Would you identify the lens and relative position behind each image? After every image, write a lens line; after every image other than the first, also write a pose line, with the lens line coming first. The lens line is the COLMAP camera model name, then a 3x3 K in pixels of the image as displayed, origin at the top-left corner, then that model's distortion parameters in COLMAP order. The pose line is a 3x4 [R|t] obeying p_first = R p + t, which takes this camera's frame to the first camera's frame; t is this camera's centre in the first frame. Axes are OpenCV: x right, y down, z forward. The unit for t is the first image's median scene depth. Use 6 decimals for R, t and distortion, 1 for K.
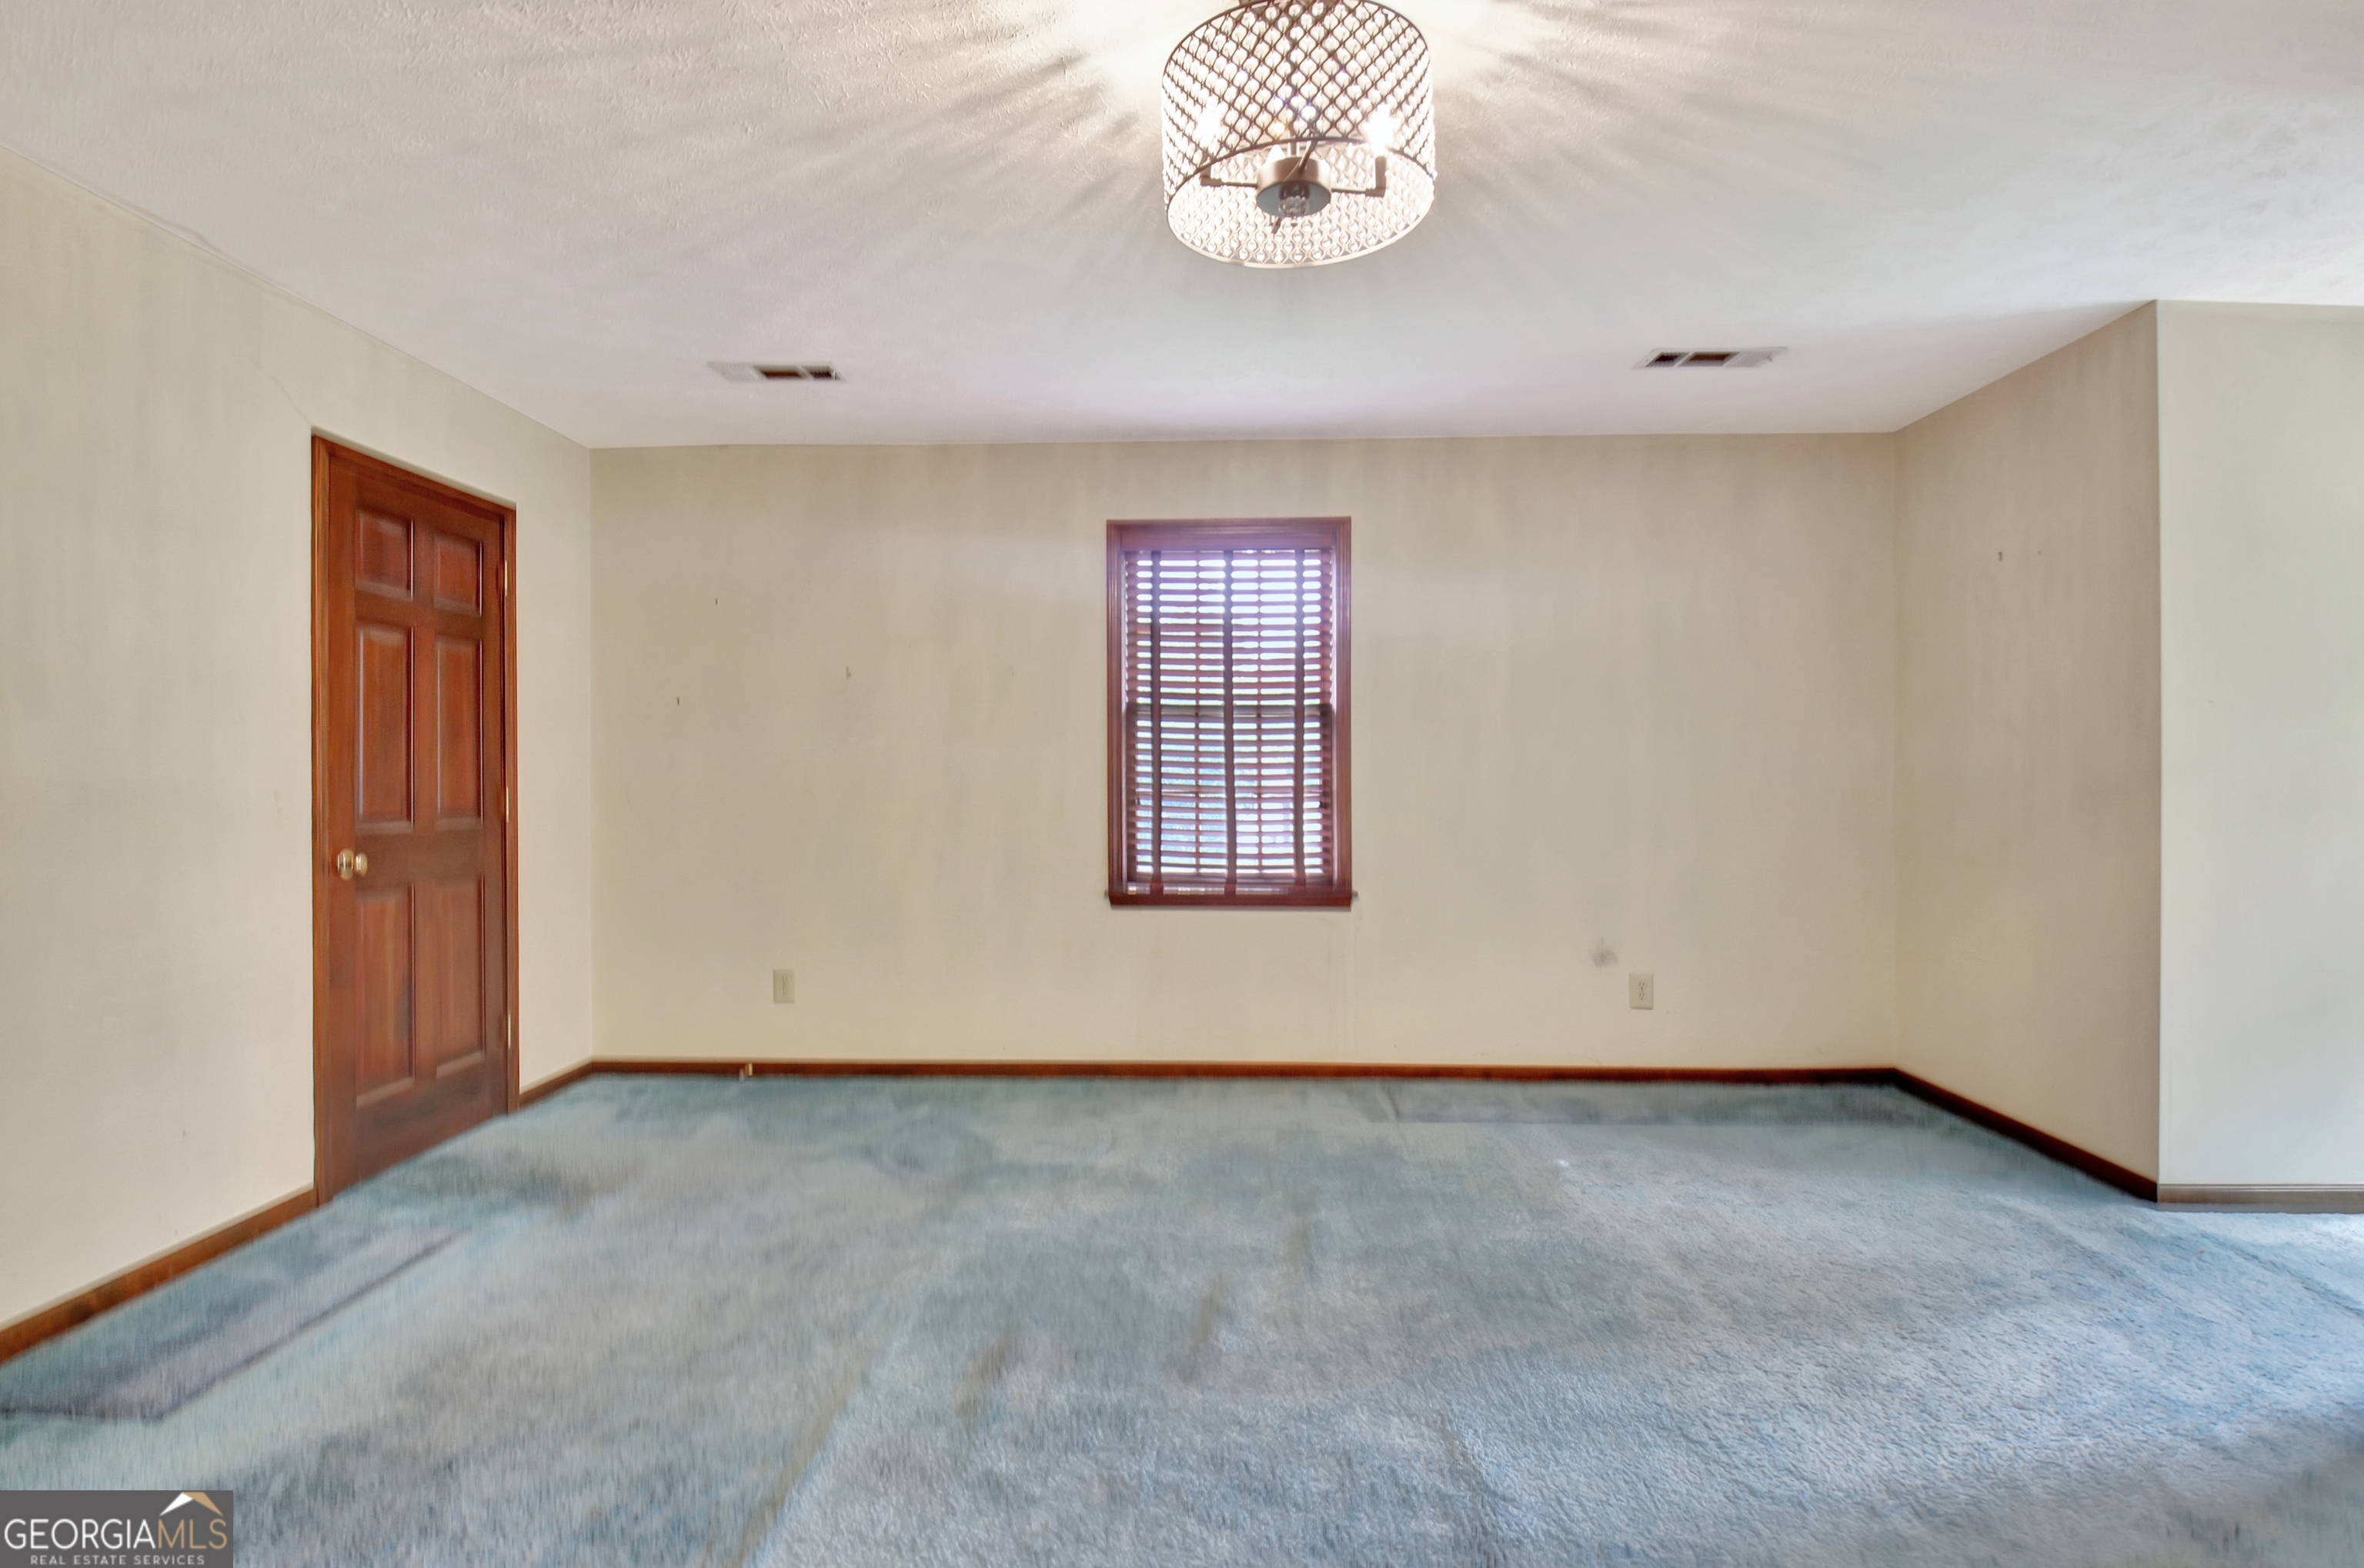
lens RADIAL K [[1196.2, 0, 1182.0], [0, 1196.2, 784.0], [0, 0, 1]] dist [0.019666, -0.028594]
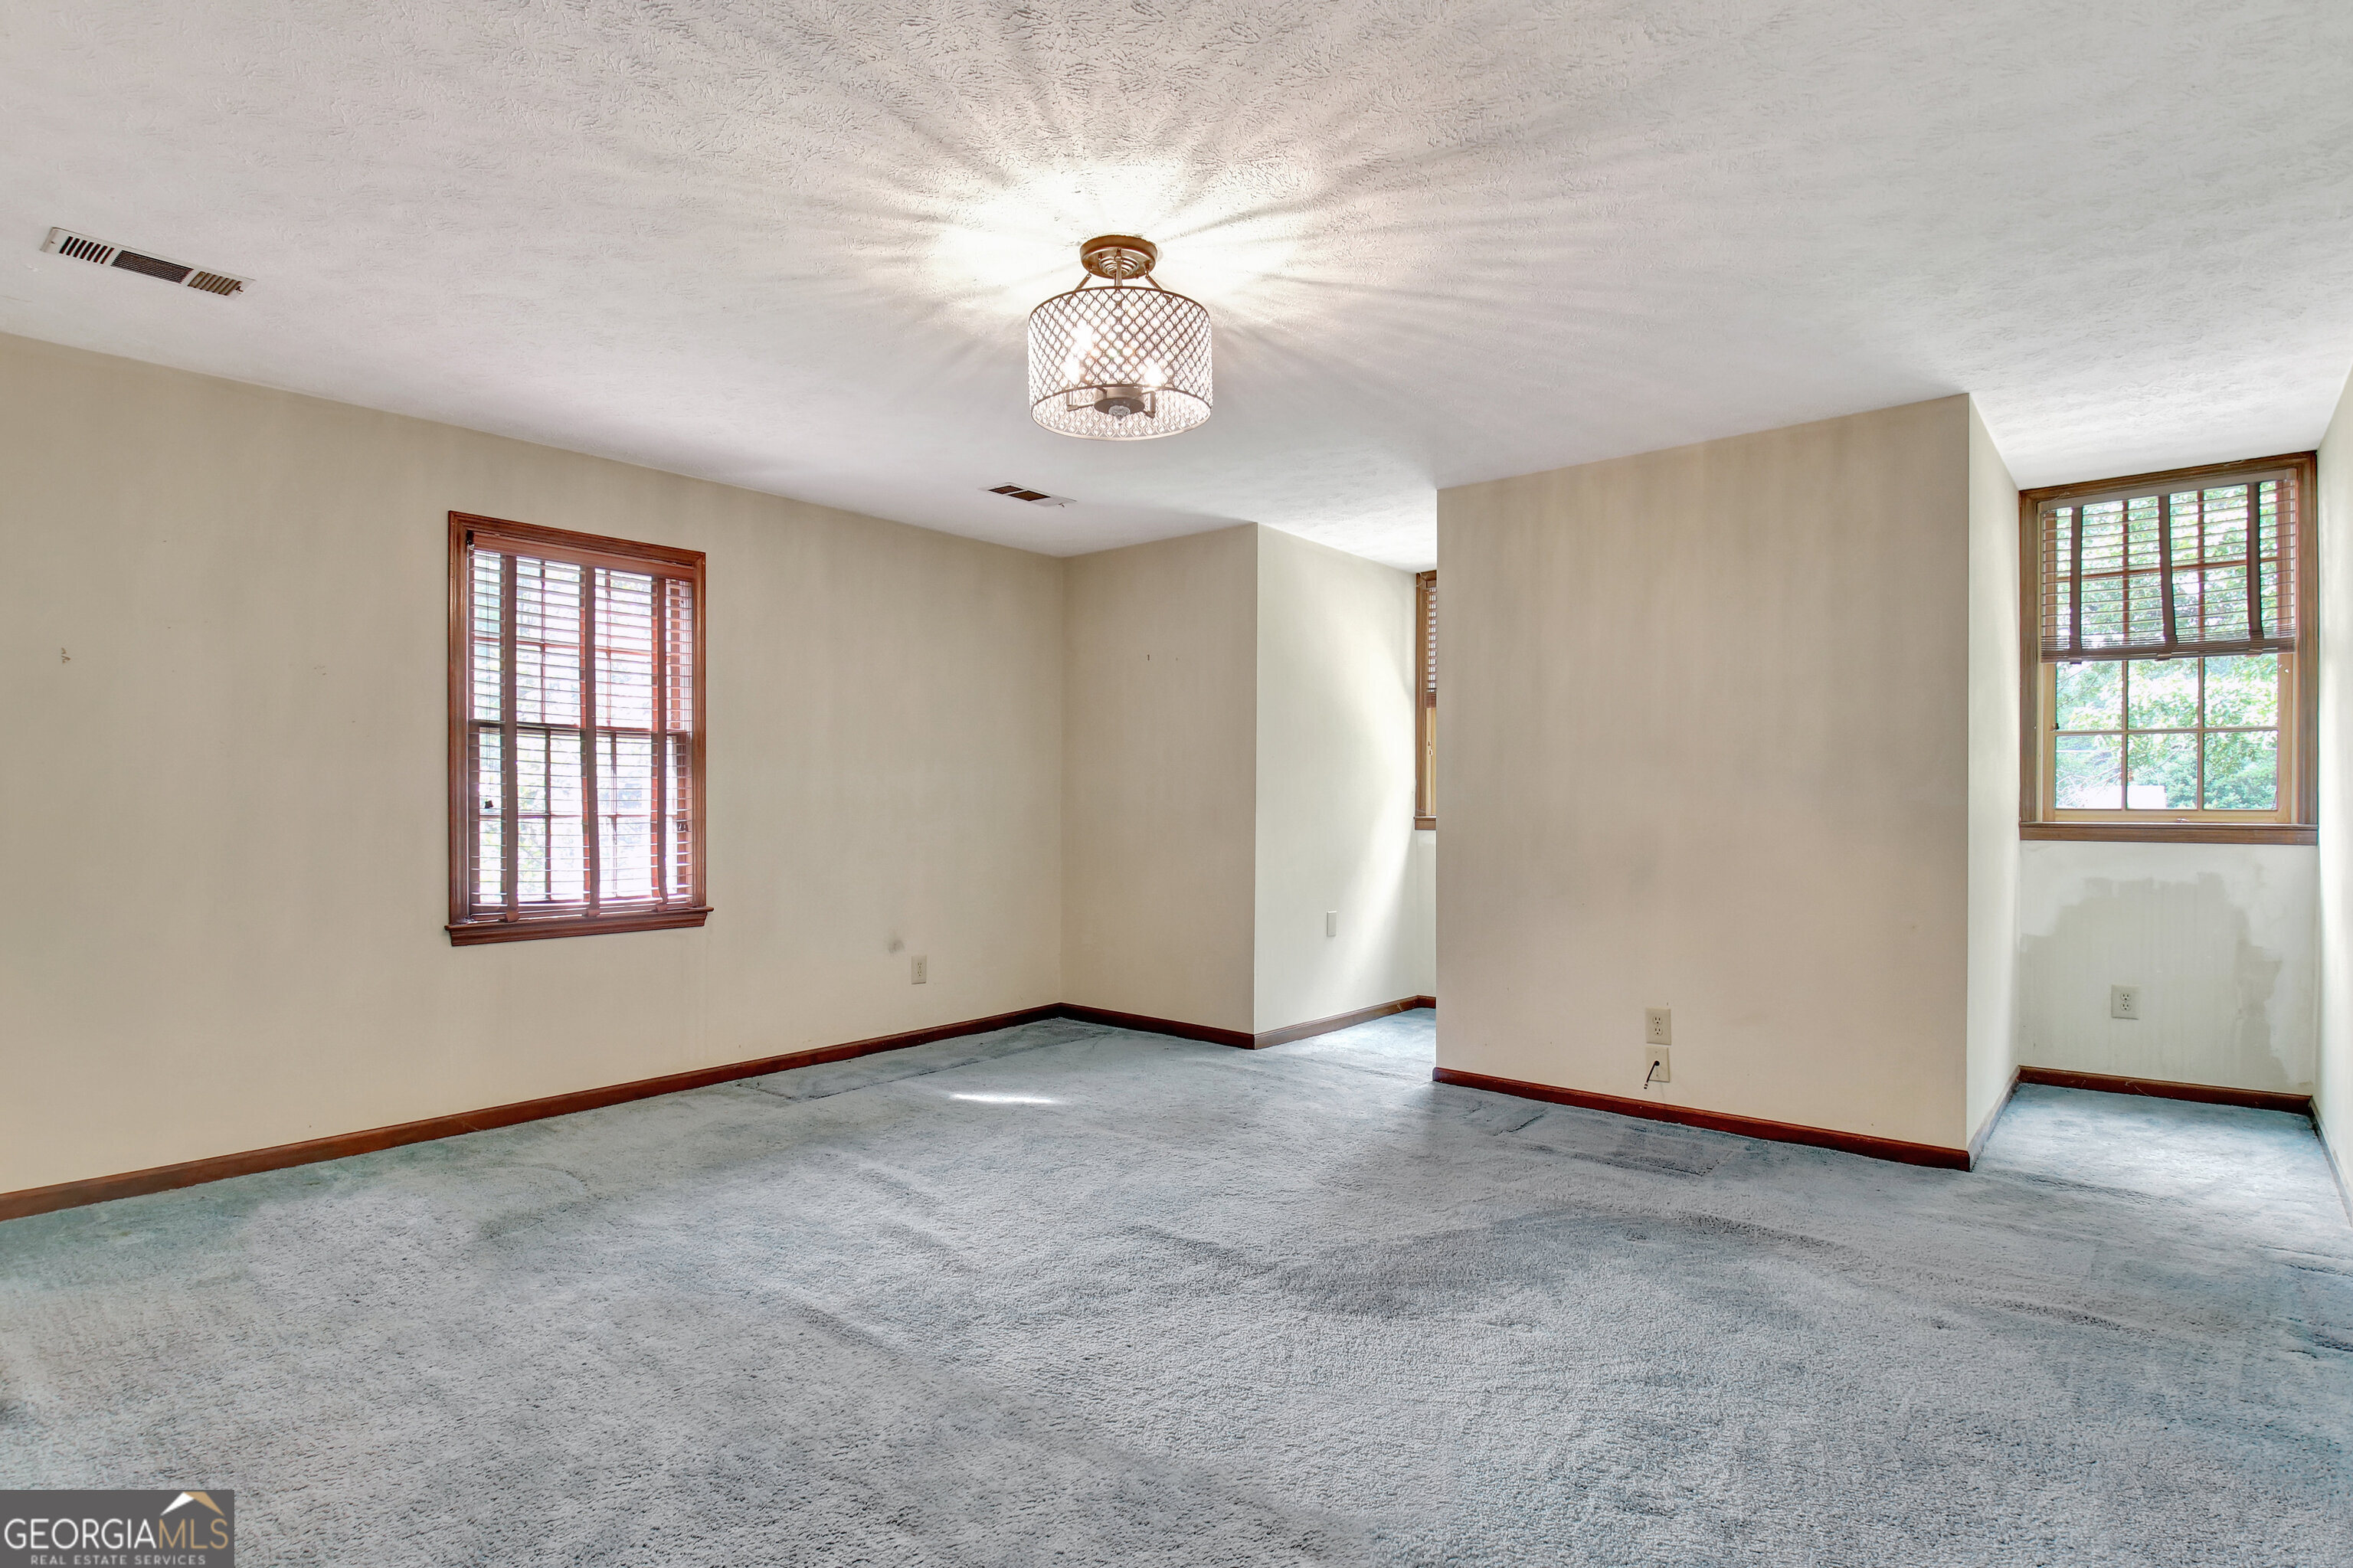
lens RADIAL K [[1203.4, 0, 1176.2], [0, 1203.4, 801.1], [0, 0, 1]] dist [0.018283, -0.028657]
pose [[0.610263, 0.000043, 0.792199, -0.519720], [0.007996, 0.999949, -0.006214, 0.007192], [-0.792158, 0.010126, 0.610232, 0.022185]]
